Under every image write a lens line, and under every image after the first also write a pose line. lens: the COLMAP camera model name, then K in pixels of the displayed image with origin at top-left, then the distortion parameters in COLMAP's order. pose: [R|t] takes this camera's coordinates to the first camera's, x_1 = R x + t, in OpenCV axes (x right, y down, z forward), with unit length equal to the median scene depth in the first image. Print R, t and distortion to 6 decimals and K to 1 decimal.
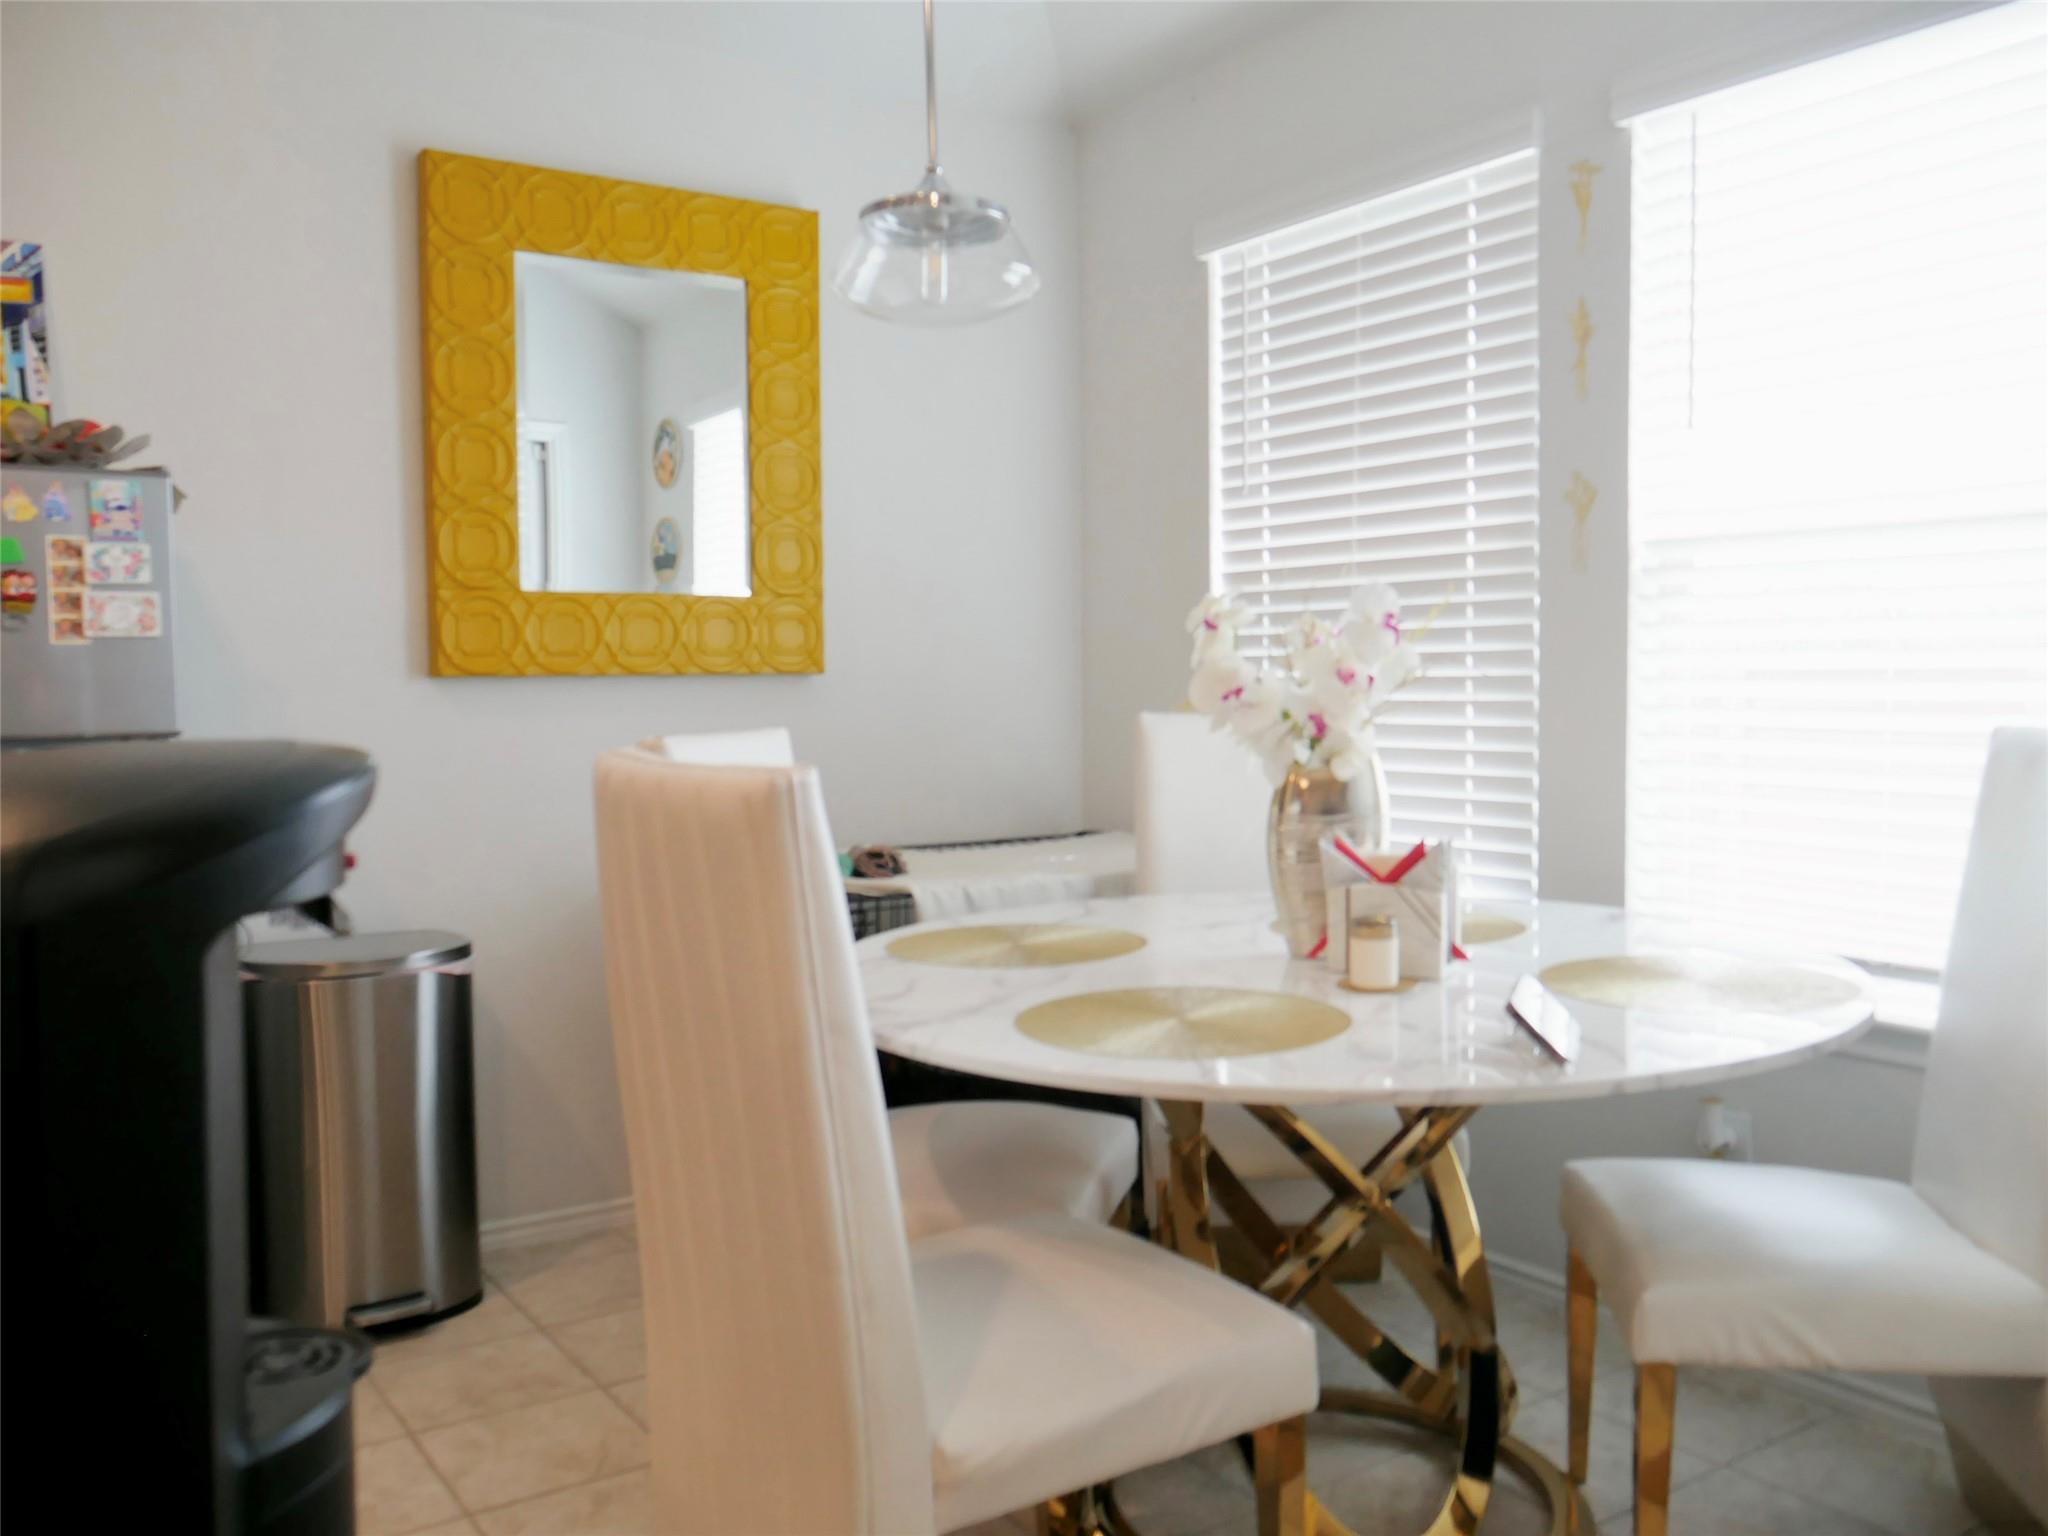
lens RADIAL K [[1674.4, 0, 1034.9], [0, 1674.4, 764.2], [0, 0, 1]] dist [-0.028633, -0.018703]
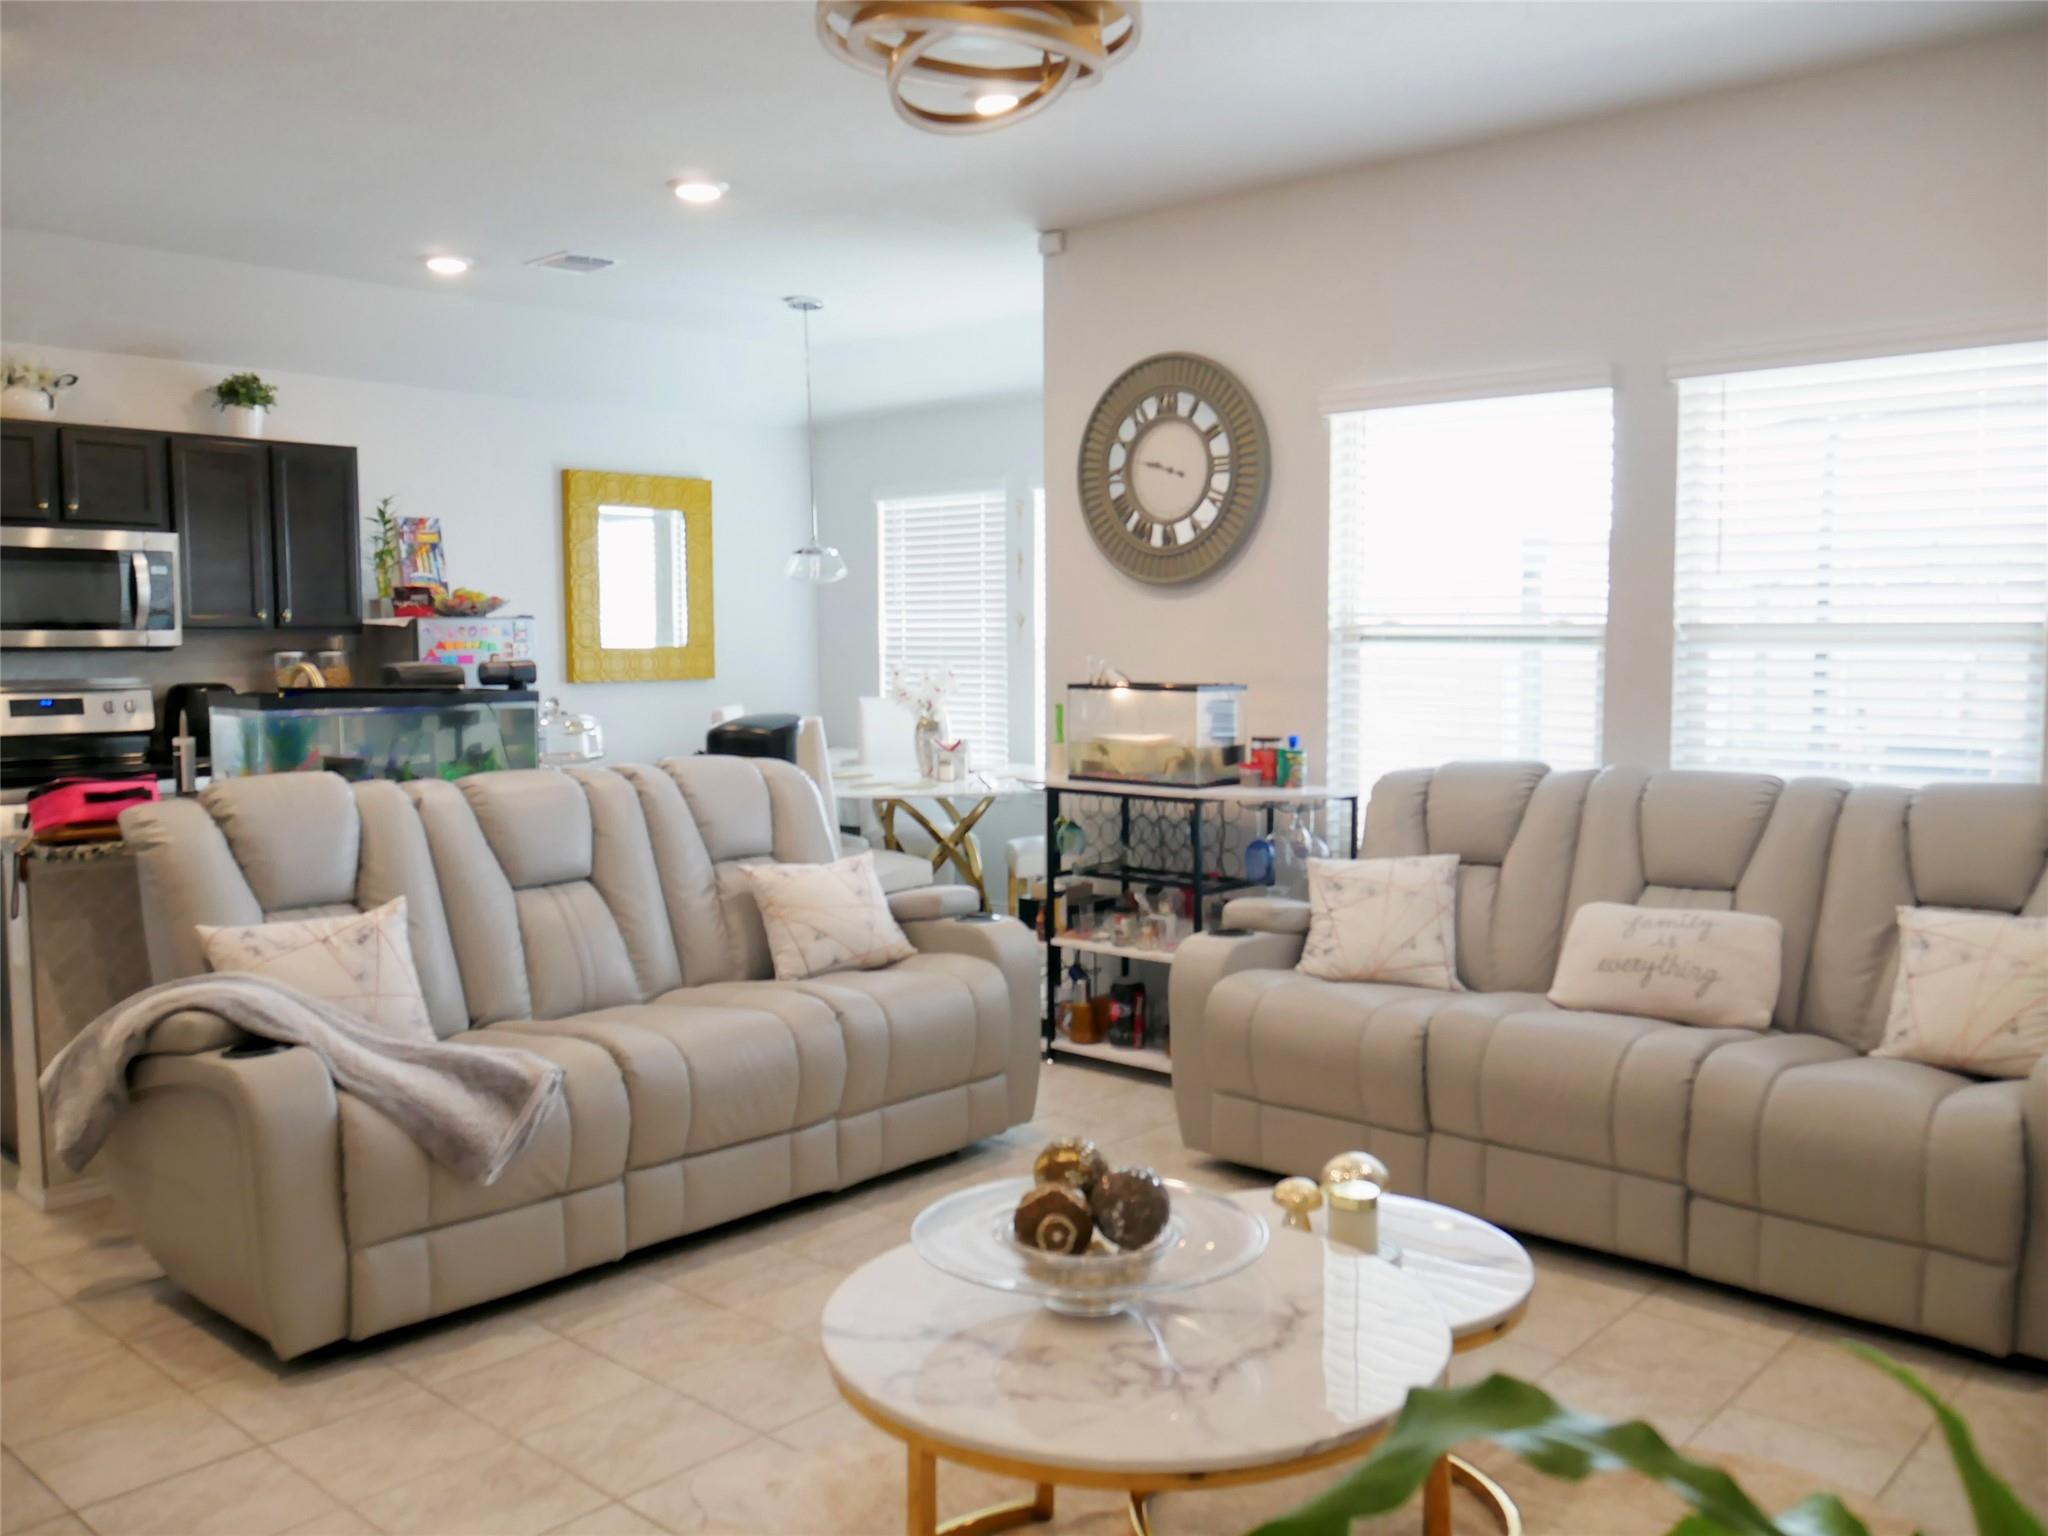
lens RADIAL K [[1674.4, 0, 1028.1], [0, 1674.4, 779.6], [0, 0, 1]] dist [-0.028633, -0.018703]
pose [[0.970916, -0.016054, 0.238883, -0.331840], [0.006944, 0.999218, 0.038931, -0.001700], [-0.239321, -0.036140, 0.970268, -1.729972]]
